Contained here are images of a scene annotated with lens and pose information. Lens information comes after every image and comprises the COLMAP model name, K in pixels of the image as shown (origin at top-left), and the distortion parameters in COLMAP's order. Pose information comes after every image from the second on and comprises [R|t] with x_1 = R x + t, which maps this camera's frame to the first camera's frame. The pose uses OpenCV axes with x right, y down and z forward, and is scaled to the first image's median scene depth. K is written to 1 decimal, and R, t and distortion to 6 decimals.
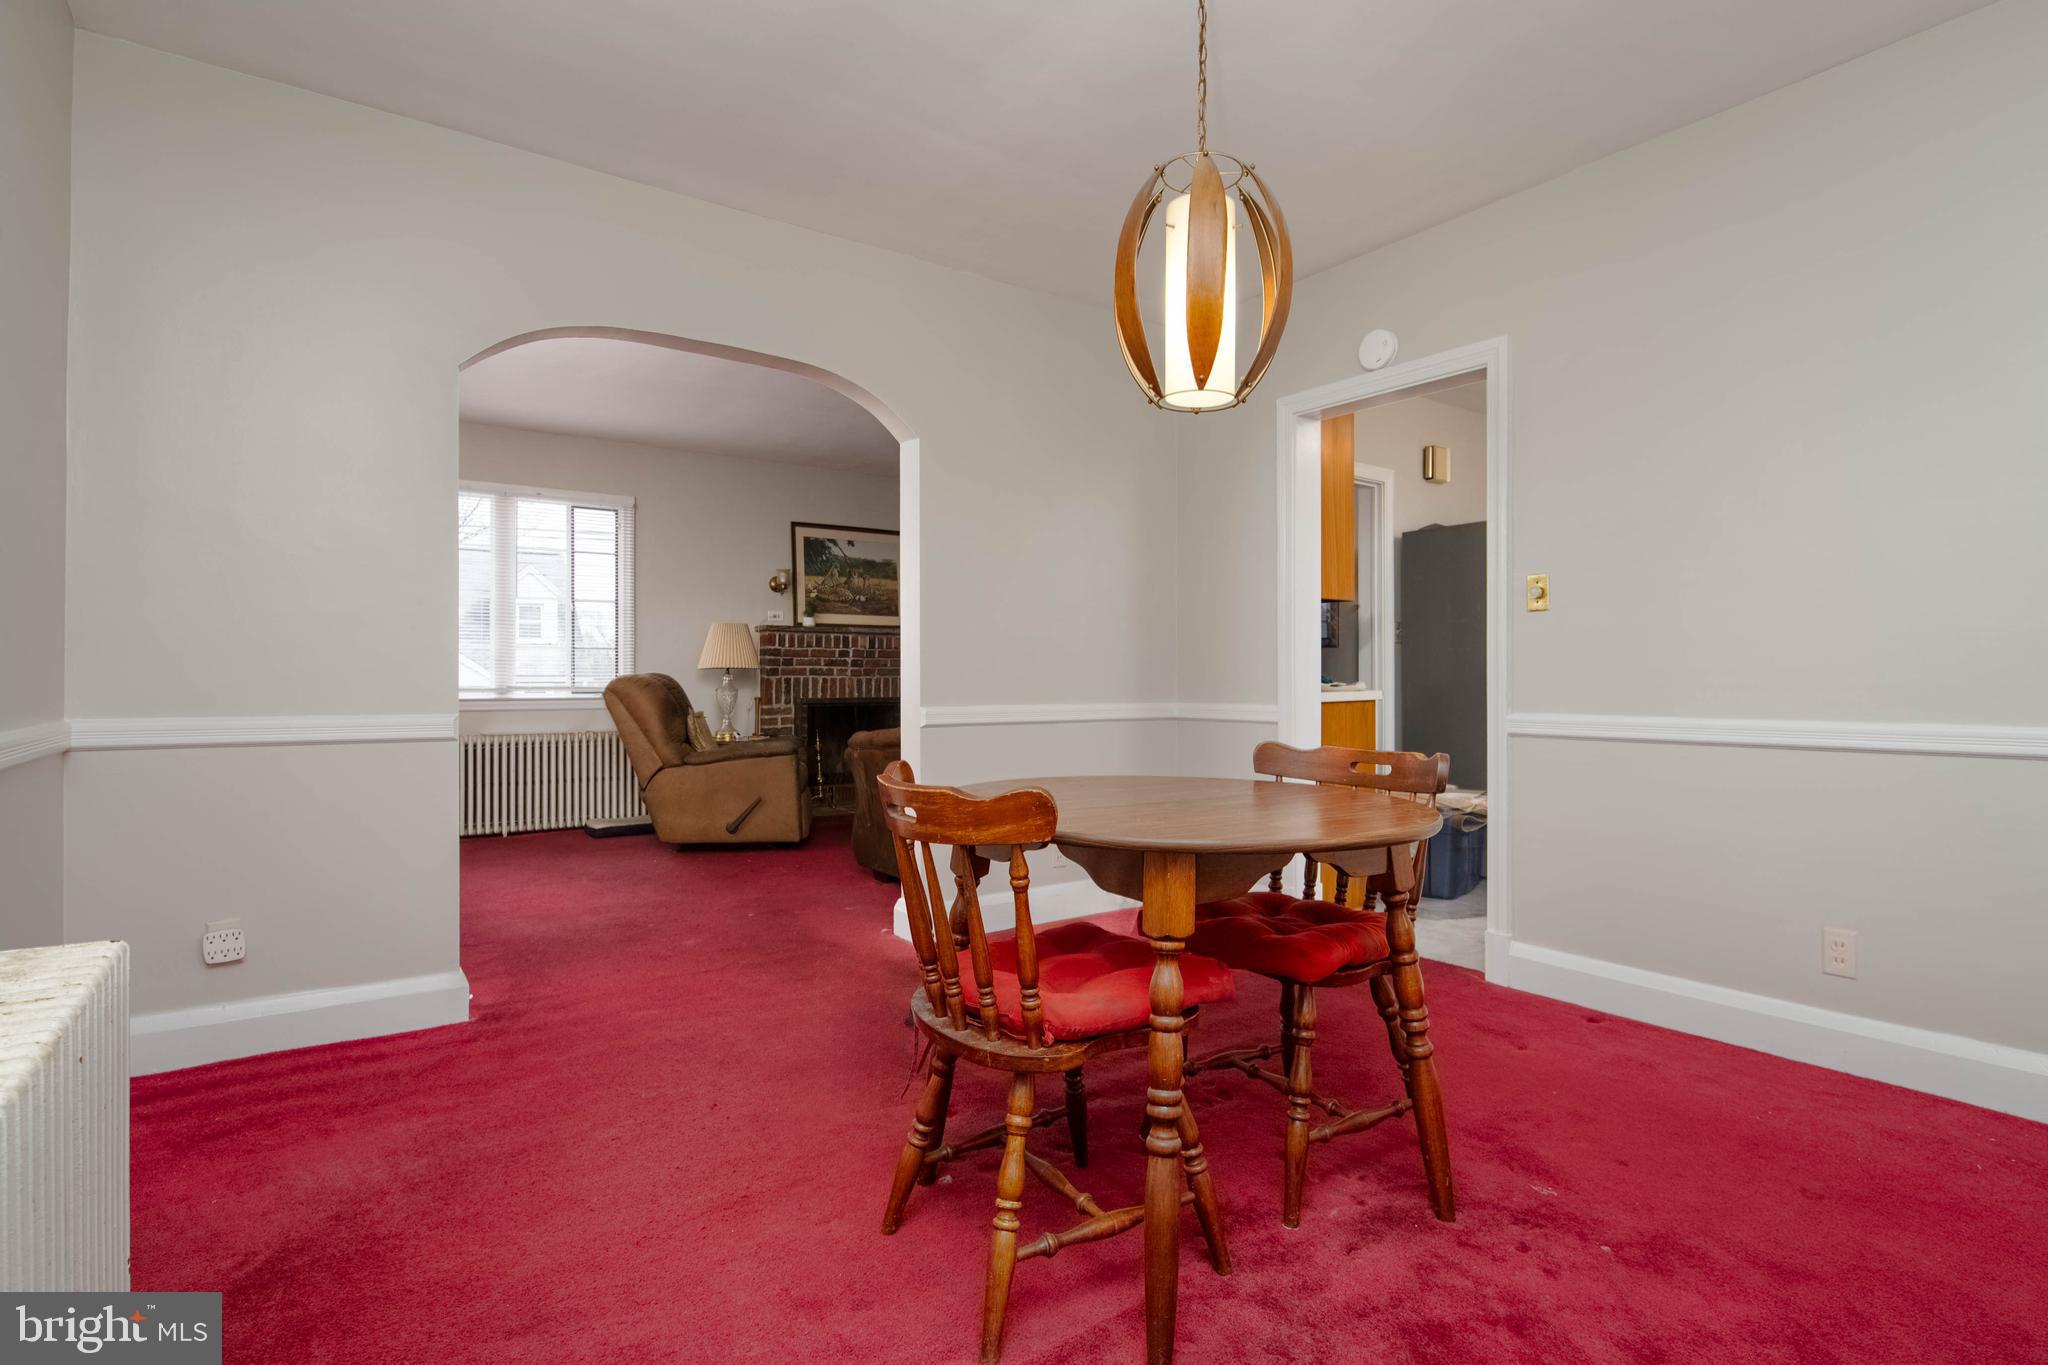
lens RADIAL K [[1025.9, 0, 1063.6], [0, 1025.9, 677.3], [0, 0, 1]] dist [0.003874, -0.003999]
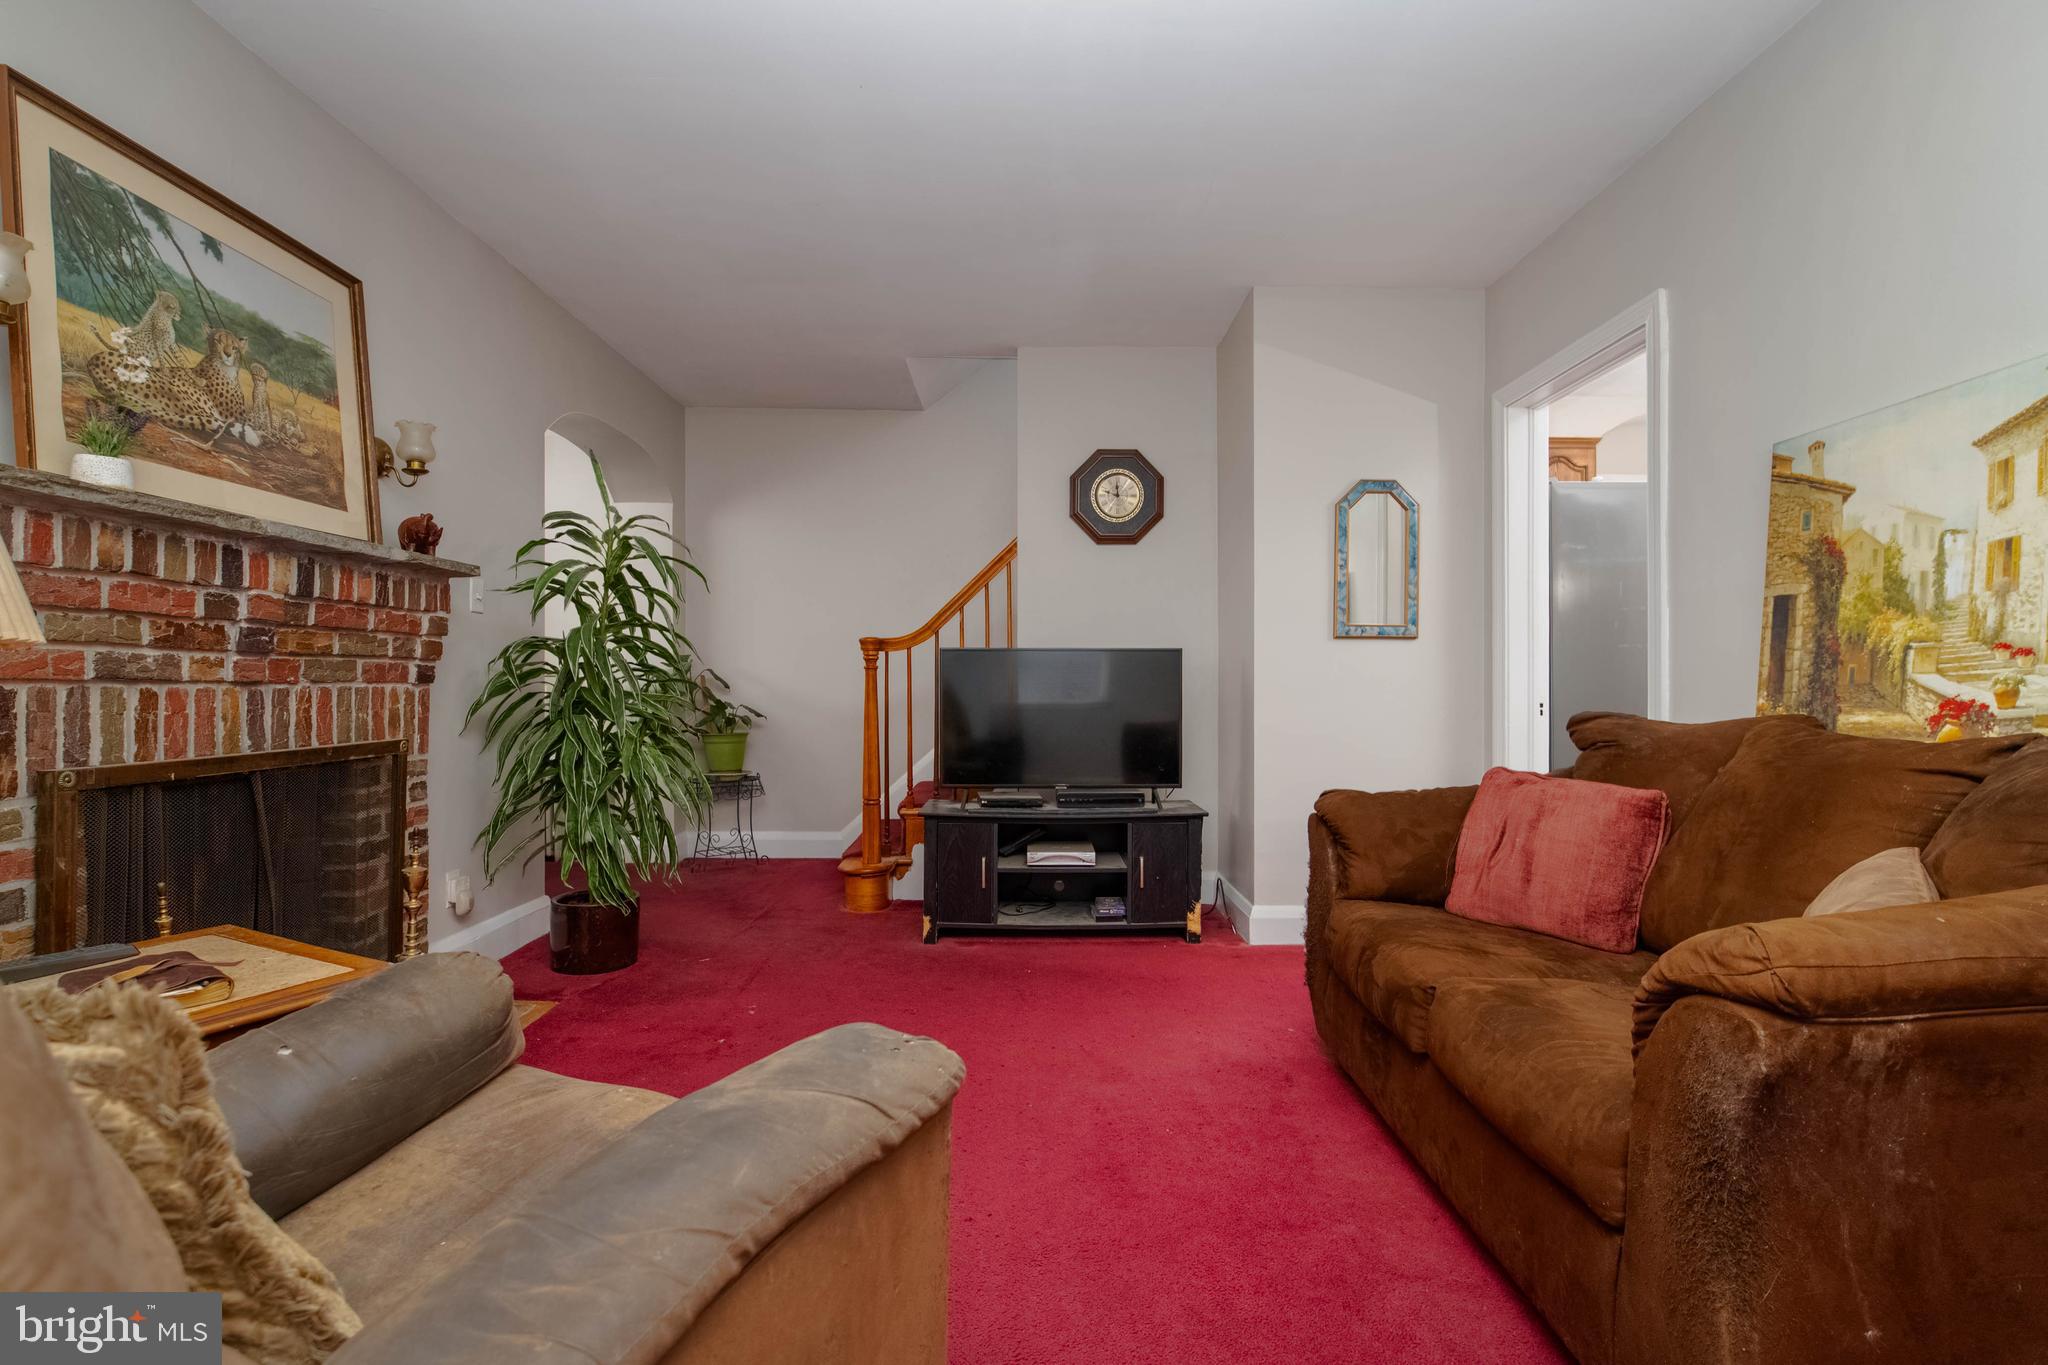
lens RADIAL K [[916.9, 0, 1027.2], [0, 916.9, 685.1], [0, 0, 1]] dist [0.000844, -0.004390]
pose [[0.581924, 0.001088, 0.813242, -0.294570], [-0.012635, 0.999890, 0.007703, -0.006001], [-0.813145, -0.014758, 0.581874, 0.661980]]
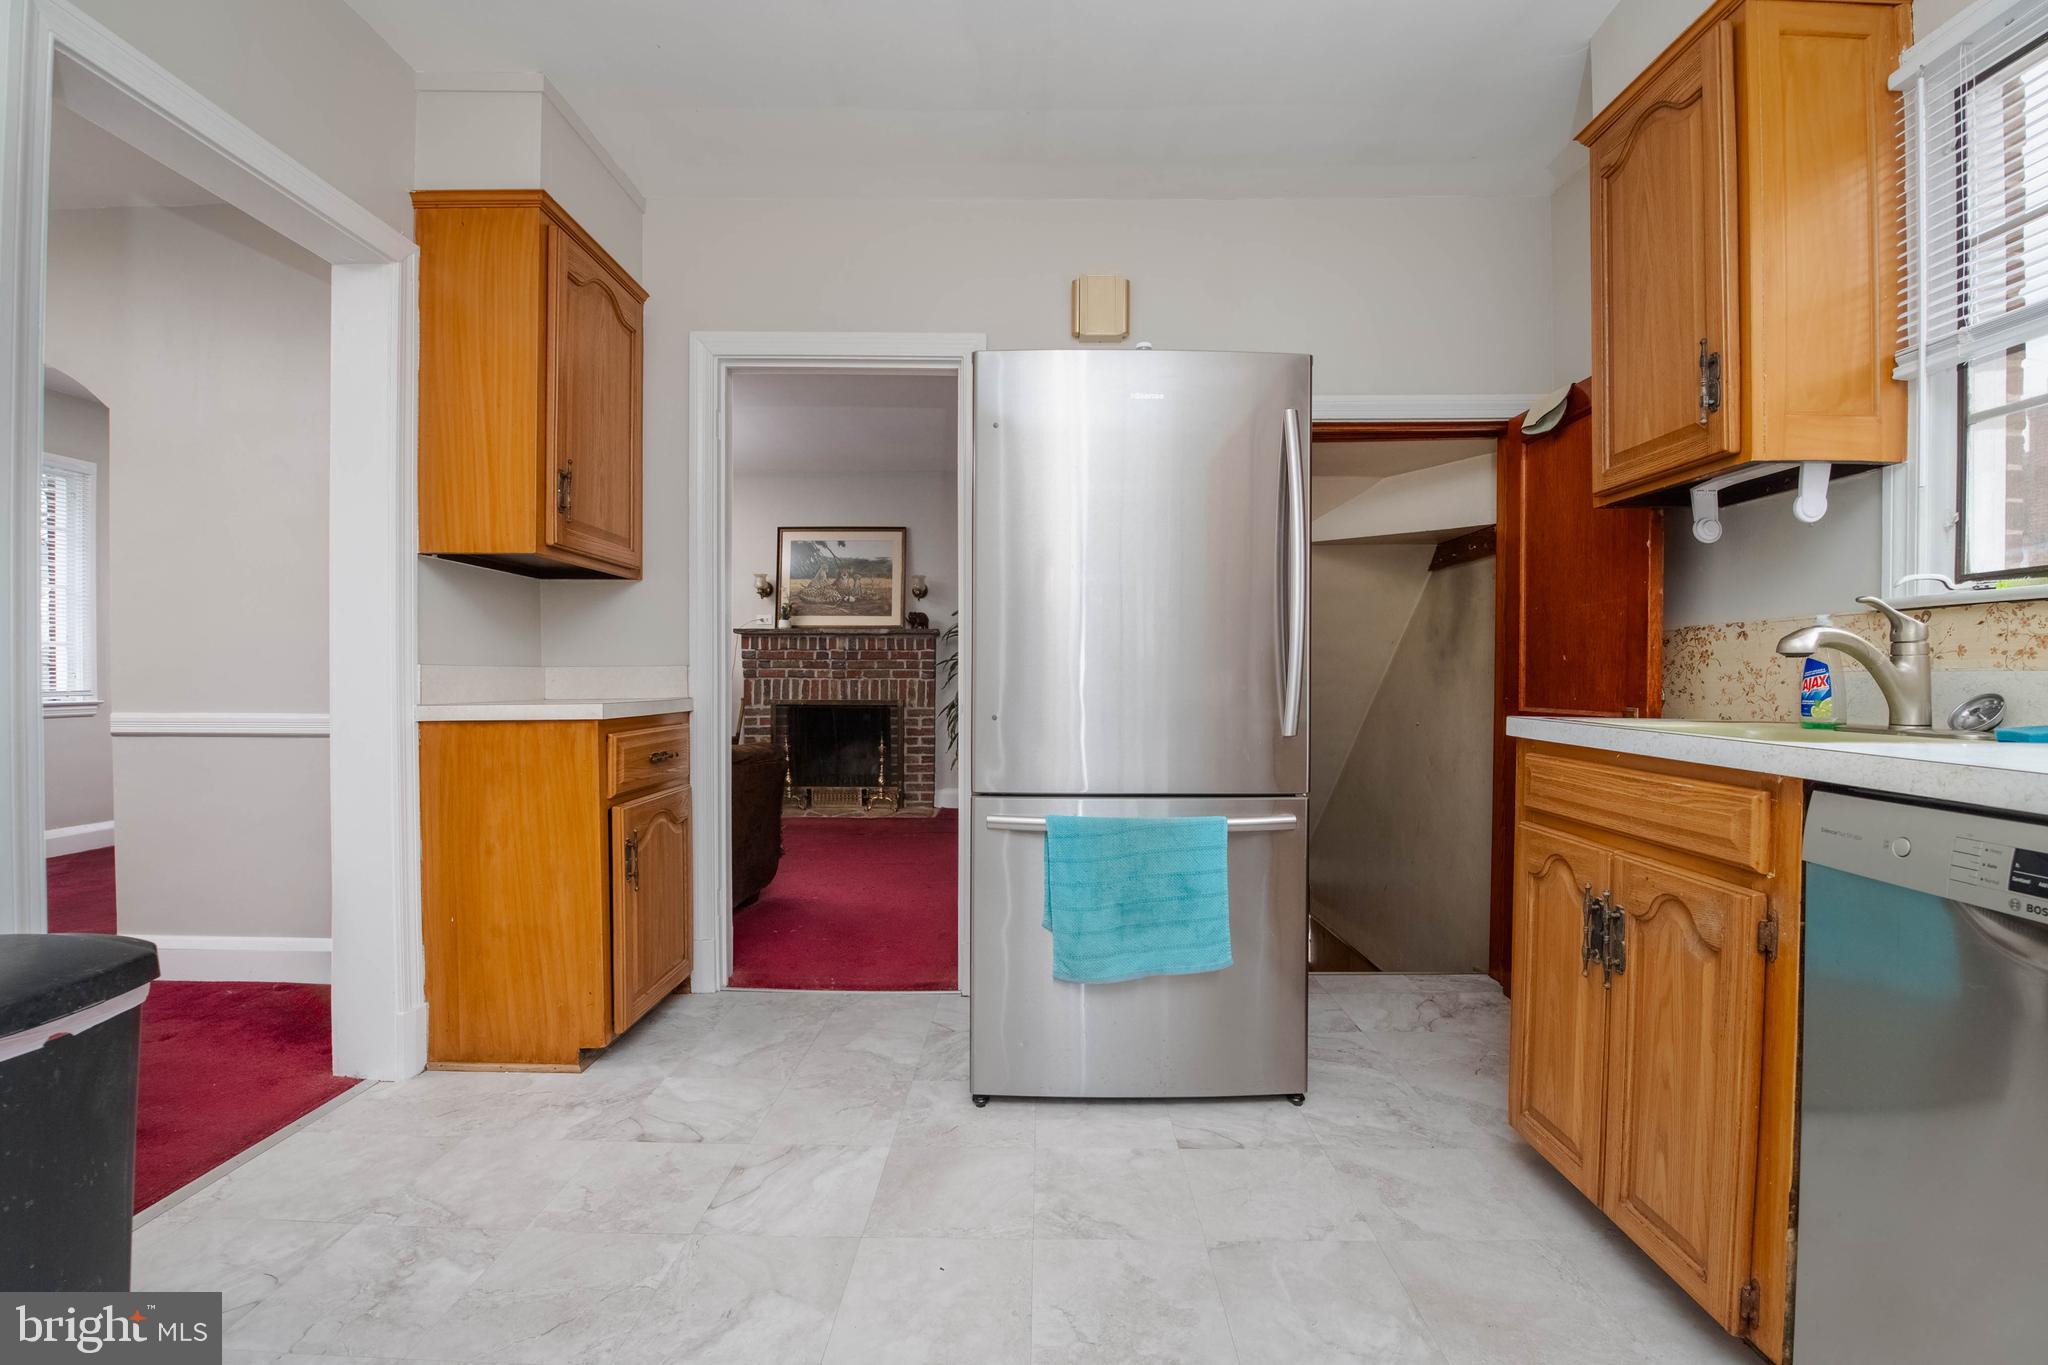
lens RADIAL K [[884.4, 0, 1023.9], [0, 884.4, 683.8], [0, 0, 1]] dist [-0.011670, -0.005682]
pose [[0.796861, 0.012281, -0.604037, 0.461535], [-0.000416, 0.999804, 0.019779, -0.012958], [0.604162, -0.015510, 0.796711, 0.436873]]
